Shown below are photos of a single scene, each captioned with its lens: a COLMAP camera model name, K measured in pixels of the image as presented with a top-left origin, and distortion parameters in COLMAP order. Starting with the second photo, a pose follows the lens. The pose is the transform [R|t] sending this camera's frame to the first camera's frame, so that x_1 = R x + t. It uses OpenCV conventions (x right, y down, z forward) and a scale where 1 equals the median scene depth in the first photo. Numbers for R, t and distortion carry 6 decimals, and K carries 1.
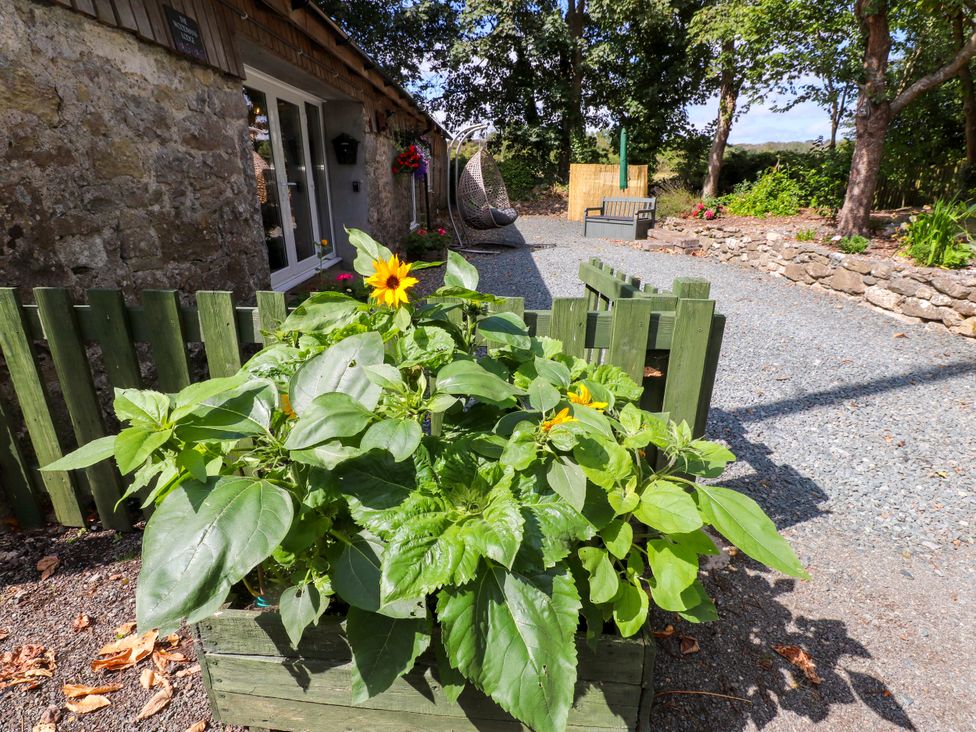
lens RADIAL K [[518.4, 0, 488.0], [0, 518.4, 350.6], [0, 0, 1]] dist [0.003182, -0.015267]
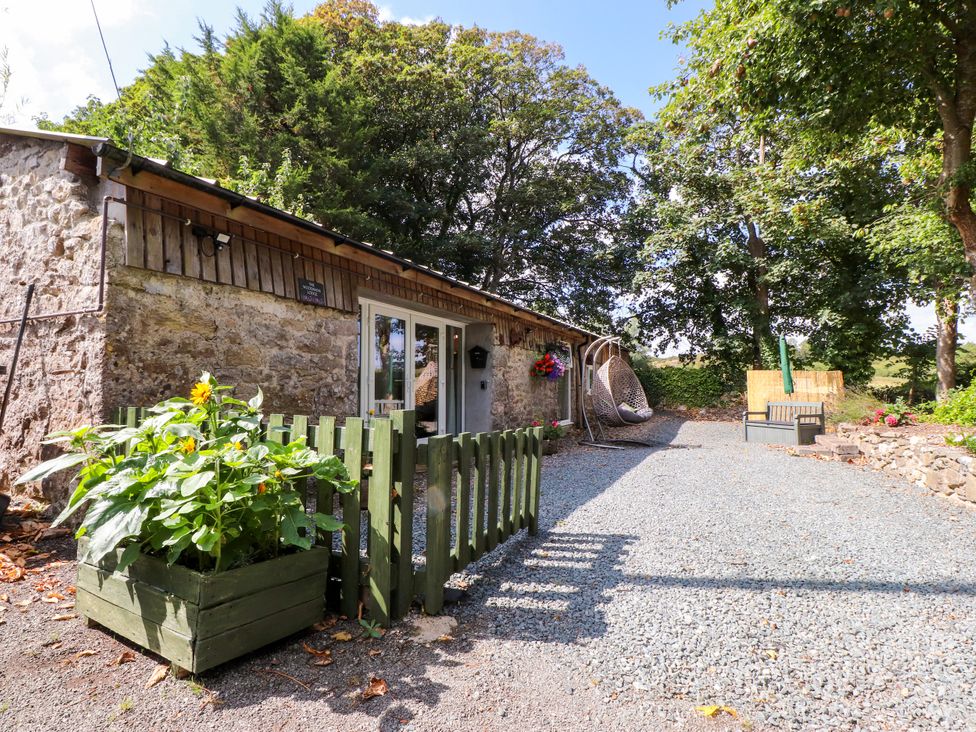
lens RADIAL K [[518.4, 0, 488.0], [0, 518.4, 350.6], [0, 0, 1]] dist [0.003182, -0.015267]
pose [[0.900909, -0.029315, -0.433018, 0.606023], [-0.141221, 0.923621, -0.356344, 0.100845], [0.410390, 0.382185, 0.827958, -0.119965]]
